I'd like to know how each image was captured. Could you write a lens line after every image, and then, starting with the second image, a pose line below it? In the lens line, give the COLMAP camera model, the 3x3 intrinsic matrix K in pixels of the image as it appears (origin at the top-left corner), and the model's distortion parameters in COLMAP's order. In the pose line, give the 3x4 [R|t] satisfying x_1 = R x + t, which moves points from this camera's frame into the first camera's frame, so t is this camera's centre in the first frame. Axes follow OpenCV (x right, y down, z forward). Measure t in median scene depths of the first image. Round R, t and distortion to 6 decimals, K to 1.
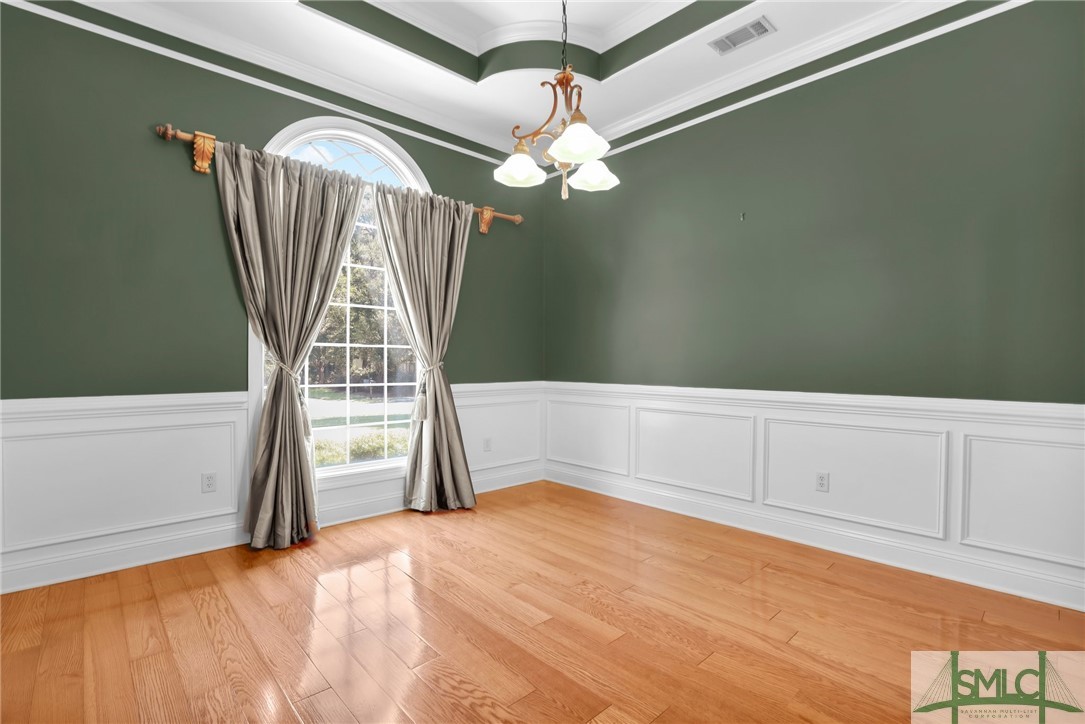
lens RADIAL K [[505.8, 0, 547.1], [0, 505.8, 354.3], [0, 0, 1]] dist [-0.034835, 0.006381]
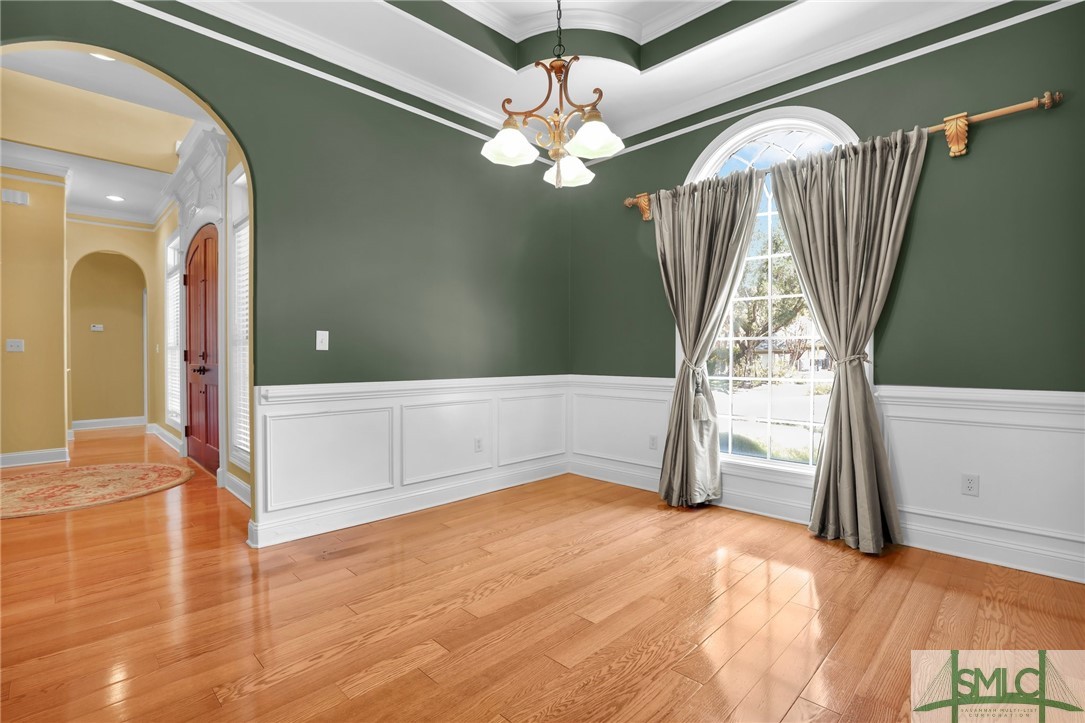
lens RADIAL K [[505.8, 0, 551.9], [0, 505.8, 357.4], [0, 0, 1]] dist [-0.034835, 0.006381]
pose [[0.044446, 0.005635, -0.998996, 0.891463], [0.009248, 0.999939, 0.006051, 0.013693], [0.998969, -0.009508, 0.044391, 0.824100]]
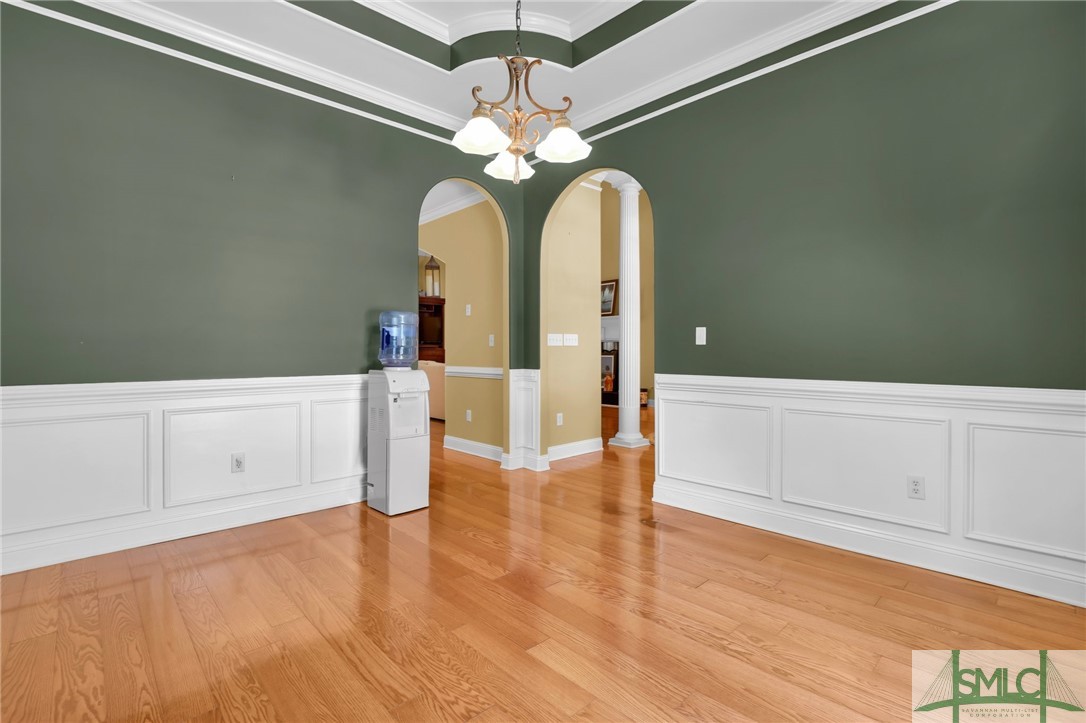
lens RADIAL K [[506.3, 0, 548.8], [0, 506.3, 338.5], [0, 0, 1]] dist [-0.034835, 0.006381]
pose [[-0.999965, 0.001510, -0.008206, -0.019368], [0.001794, 0.999396, -0.034718, 0.028952], [0.008148, -0.034732, -0.999363, 1.736602]]
